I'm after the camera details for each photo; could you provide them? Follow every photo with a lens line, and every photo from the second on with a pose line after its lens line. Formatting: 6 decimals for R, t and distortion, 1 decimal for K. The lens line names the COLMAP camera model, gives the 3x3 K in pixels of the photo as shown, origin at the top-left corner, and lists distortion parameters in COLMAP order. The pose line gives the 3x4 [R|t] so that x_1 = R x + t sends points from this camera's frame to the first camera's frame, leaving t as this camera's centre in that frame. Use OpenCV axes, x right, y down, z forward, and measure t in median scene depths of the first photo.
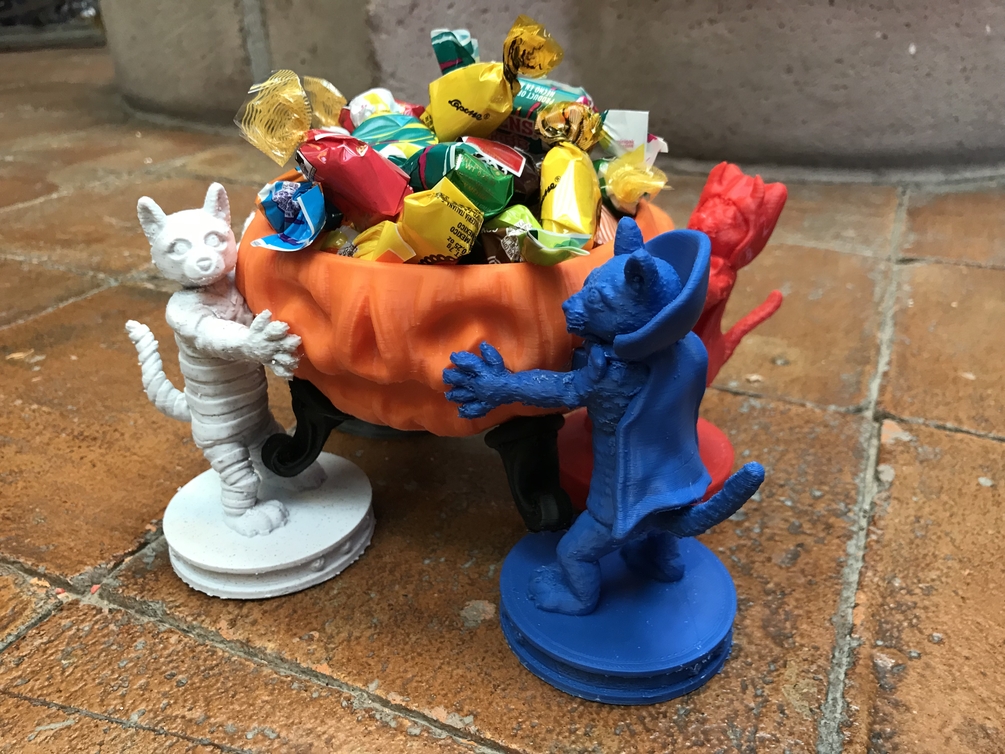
lens RADIAL K [[836.8, 0, 485.1], [0, 836.8, 373.4], [0, 0, 1]] dist [-0.027047, 0.060240]
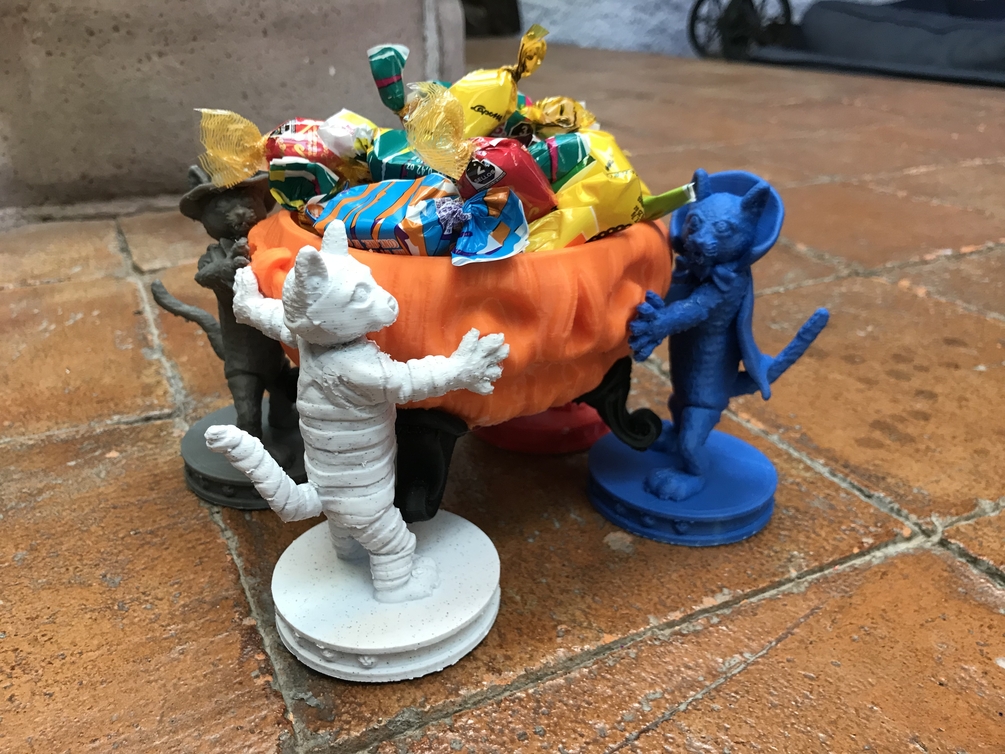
lens RADIAL K [[829.7, 0, 486.7], [0, 829.7, 372.8], [0, 0, 1]] dist [0.001758, 0.010509]
pose [[0.622557, -0.311965, 0.717705, -0.328234], [0.342631, 0.933193, 0.108423, -0.043298], [-0.703582, 0.178408, 0.687854, 0.116544]]
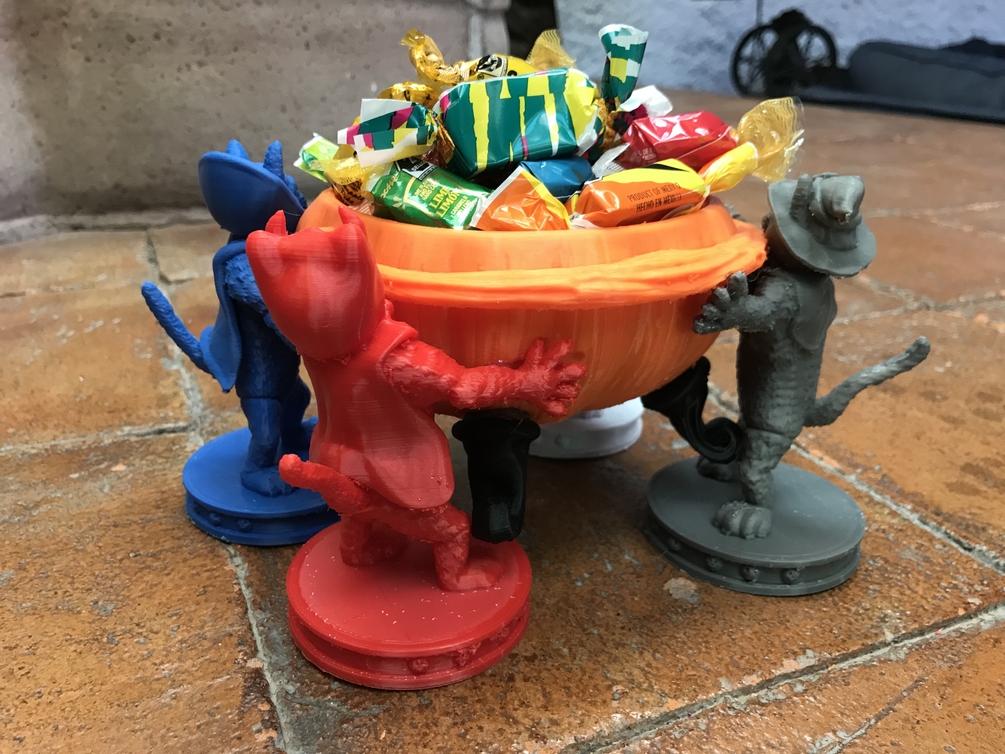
lens RADIAL K [[836.8, 0, 485.1], [0, 836.8, 373.4], [0, 0, 1]] dist [-0.027047, 0.060240]
pose [[0.658564, -0.259277, 0.706449, -0.302442], [0.312238, 0.948295, 0.056964, -0.032509], [-0.684691, 0.183065, 0.705468, 0.157520]]
